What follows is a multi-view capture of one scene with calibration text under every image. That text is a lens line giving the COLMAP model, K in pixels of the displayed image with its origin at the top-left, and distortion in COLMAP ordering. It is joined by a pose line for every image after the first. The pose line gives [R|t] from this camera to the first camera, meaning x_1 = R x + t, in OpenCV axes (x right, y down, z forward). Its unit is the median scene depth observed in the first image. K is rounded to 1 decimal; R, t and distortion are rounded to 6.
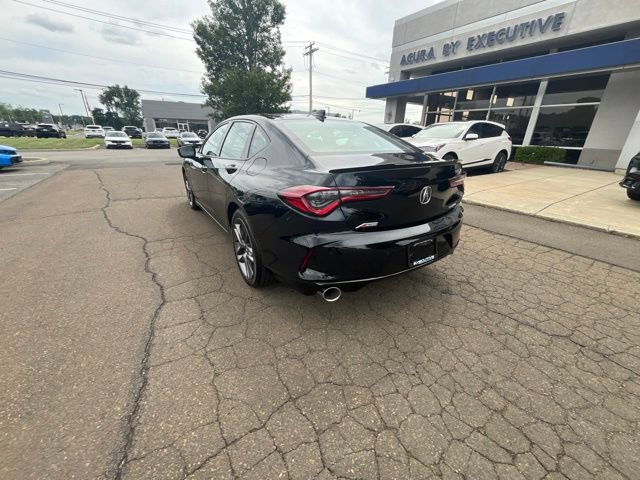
lens RADIAL K [[259.4, 0, 317.9], [0, 259.4, 241.0], [0, 0, 1]] dist [-0.001934, -0.000444]
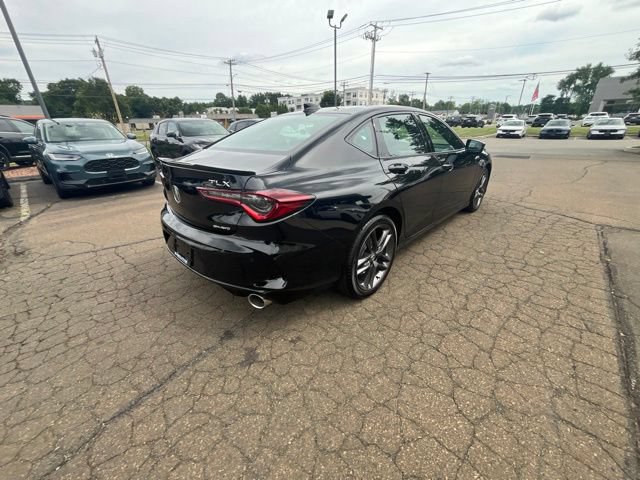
lens RADIAL K [[259.4, 0, 320.2], [0, 259.4, 239.8], [0, 0, 1]] dist [-0.001934, -0.000444]
pose [[0.239139, 0.374752, -0.895753, 0.736489], [-0.342640, 0.895742, 0.283273, -0.240115], [0.908521, 0.239179, 0.342612, 0.583365]]
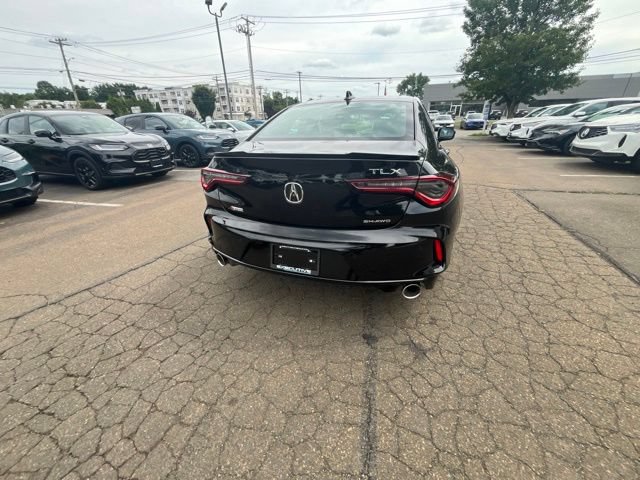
lens RADIAL K [[259.4, 0, 319.2], [0, 259.4, 239.3], [0, 0, 1]] dist [-0.001934, -0.000444]
pose [[0.615400, 0.304587, -0.726987, 0.543024], [-0.265900, 0.948478, 0.172299, -0.097452], [0.742011, 0.087273, 0.664683, 0.249795]]
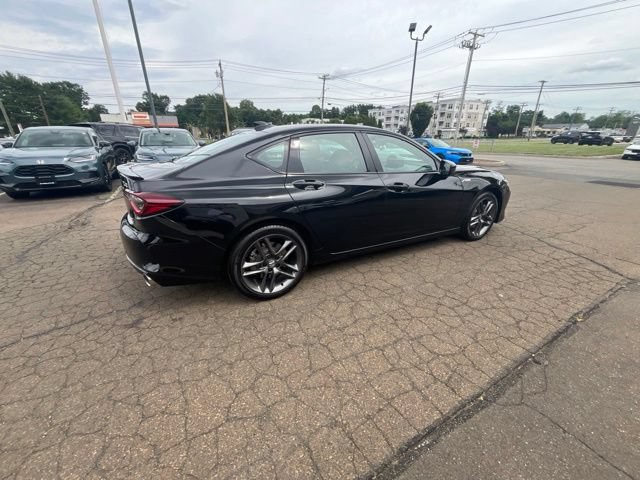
lens RADIAL K [[259.4, 0, 320.1], [0, 259.4, 240.3], [0, 0, 1]] dist [-0.001934, -0.000444]
pose [[-0.072884, 0.356074, -0.931611, 0.813522], [-0.379122, 0.854083, 0.356102, -0.395171], [0.922472, 0.379148, 0.072746, 0.934185]]
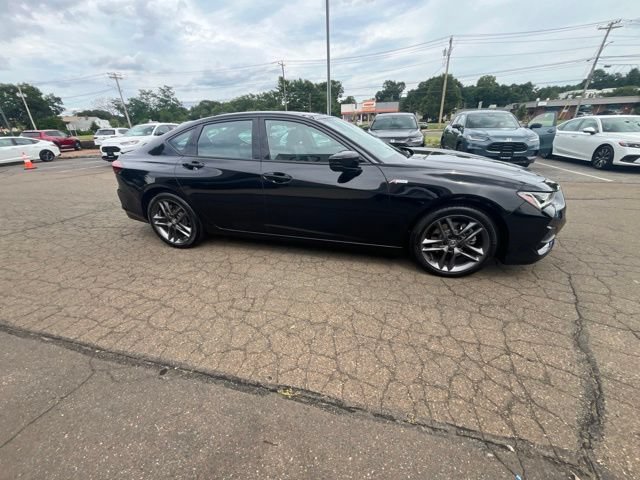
lens RADIAL K [[259.4, 0, 321.3], [0, 259.4, 241.8], [0, 0, 1]] dist [-0.001934, -0.000444]
pose [[-0.741383, 0.283360, -0.608325, 0.440715], [-0.237927, 0.736610, 0.633085, -0.683630], [0.627489, 0.614095, -0.478691, 1.641259]]
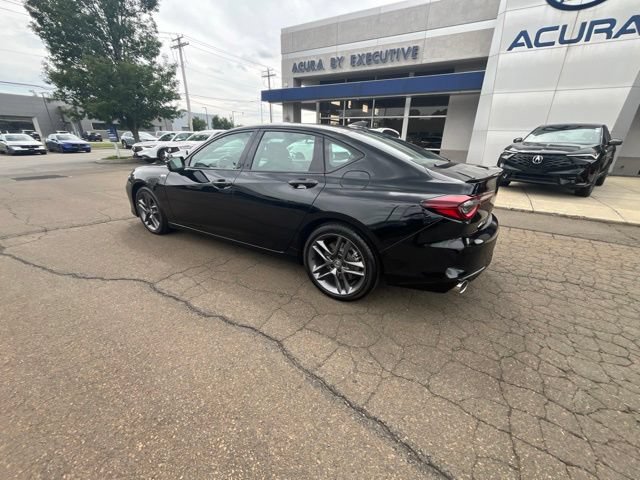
lens RADIAL K [[259.4, 0, 316.7], [0, 259.4, 242.0], [0, 0, 1]] dist [-0.001934, -0.000444]
pose [[0.909400, -0.150443, 0.387761, -0.445455], [0.152143, 0.988003, 0.026509, -0.056387], [-0.387097, 0.034888, 0.921379, 0.085401]]
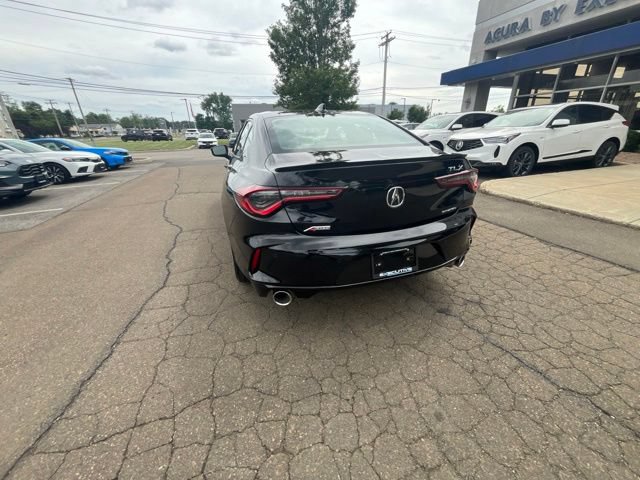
lens RADIAL K [[259.4, 0, 317.5], [0, 259.4, 240.3], [0, 0, 1]] dist [-0.001934, -0.000444]
pose [[0.964090, 0.065397, -0.257399, 0.192207], [-0.061915, 0.997847, 0.021616, -0.017576], [0.258258, -0.004902, 0.966063, 0.049743]]
